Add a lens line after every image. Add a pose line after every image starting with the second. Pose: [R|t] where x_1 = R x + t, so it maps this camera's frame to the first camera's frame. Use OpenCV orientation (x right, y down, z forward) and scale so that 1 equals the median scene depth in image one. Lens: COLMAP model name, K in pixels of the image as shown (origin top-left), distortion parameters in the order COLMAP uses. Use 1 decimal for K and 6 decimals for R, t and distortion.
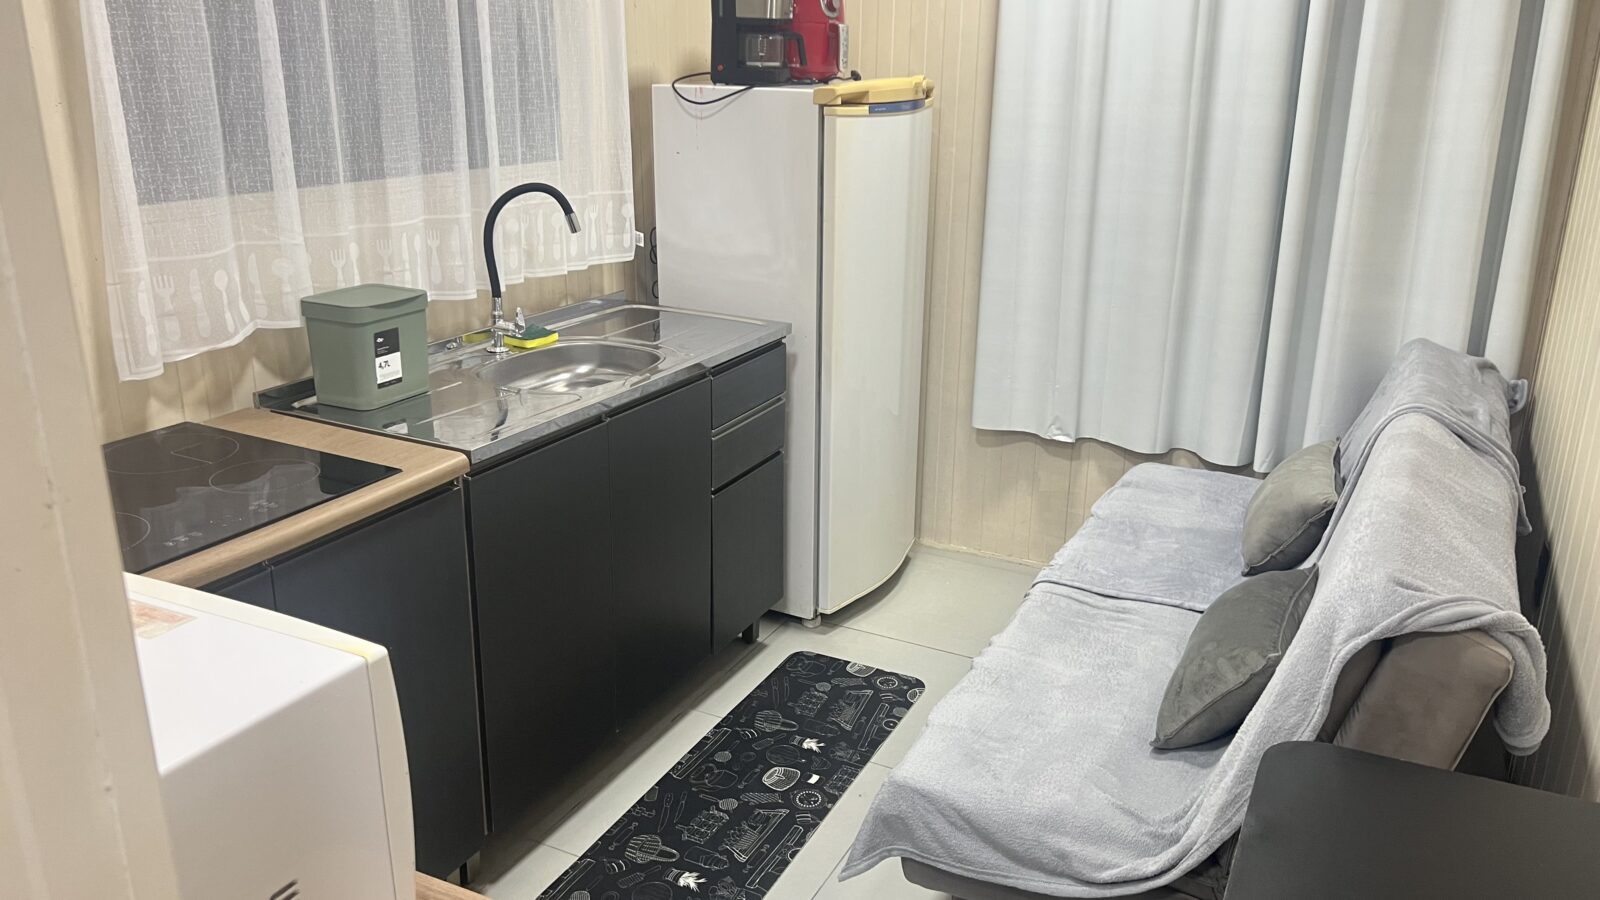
lens RADIAL K [[1210.0, 0, 805.3], [0, 1210.0, 443.1], [0, 0, 1]] dist [0.039012, -0.028463]
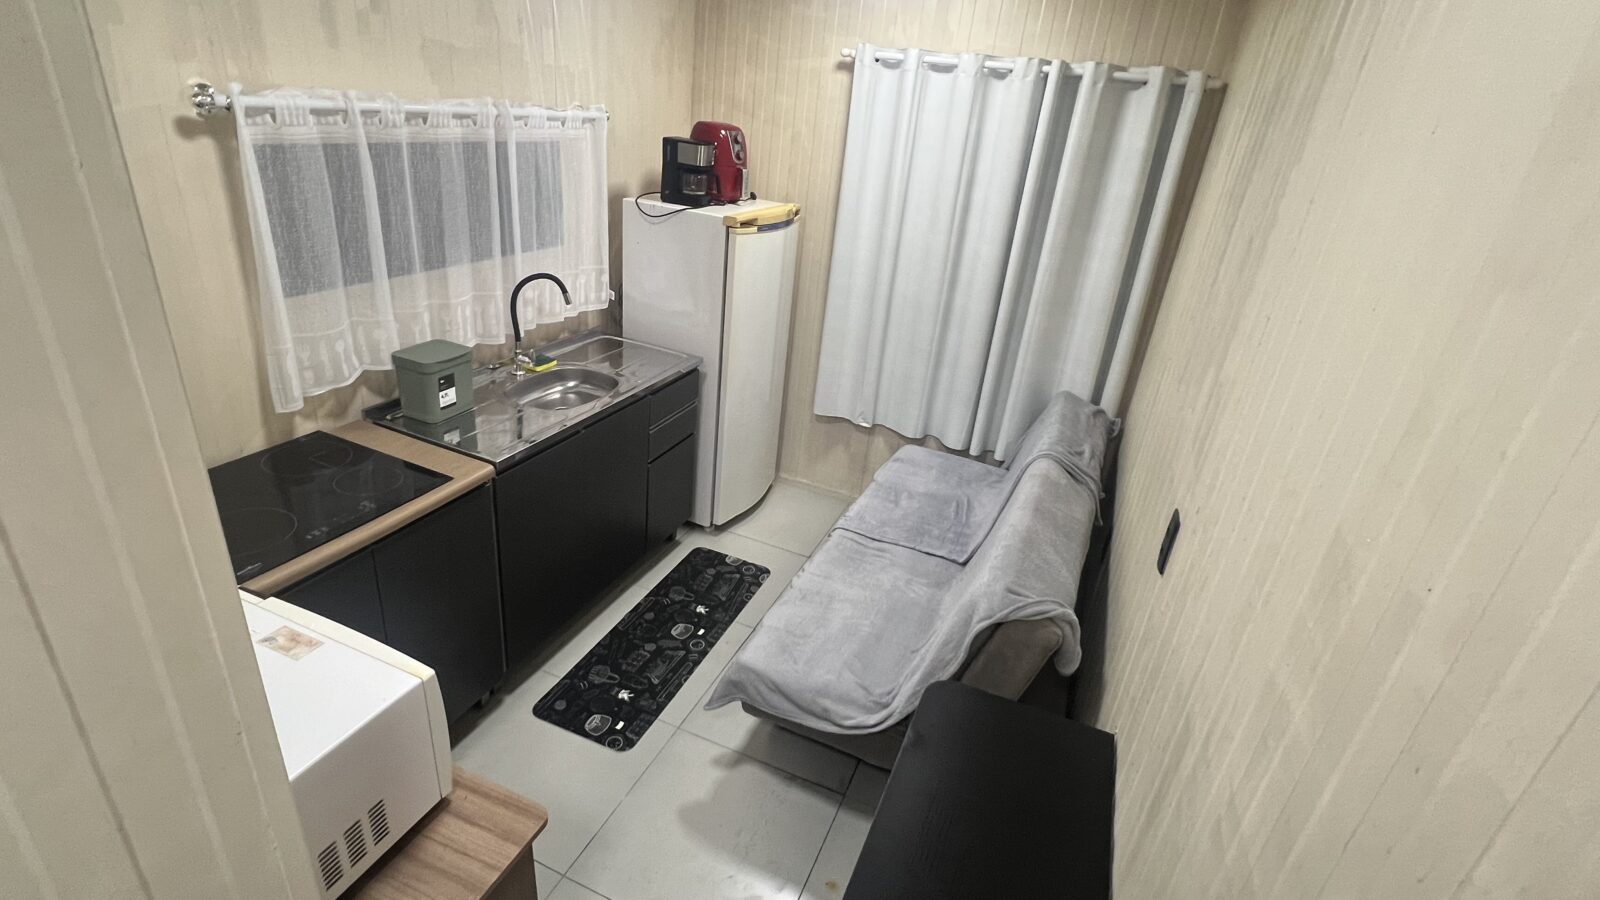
lens RADIAL K [[751.7, 0, 794.3], [0, 751.7, 449.7], [0, 0, 1]] dist [0.000396, 0.000425]
pose [[0.994239, 0.052493, 0.093452, 0.026327], [-0.064463, 0.989408, 0.130065, -0.135104], [-0.085635, -0.135340, 0.987092, -0.041476]]
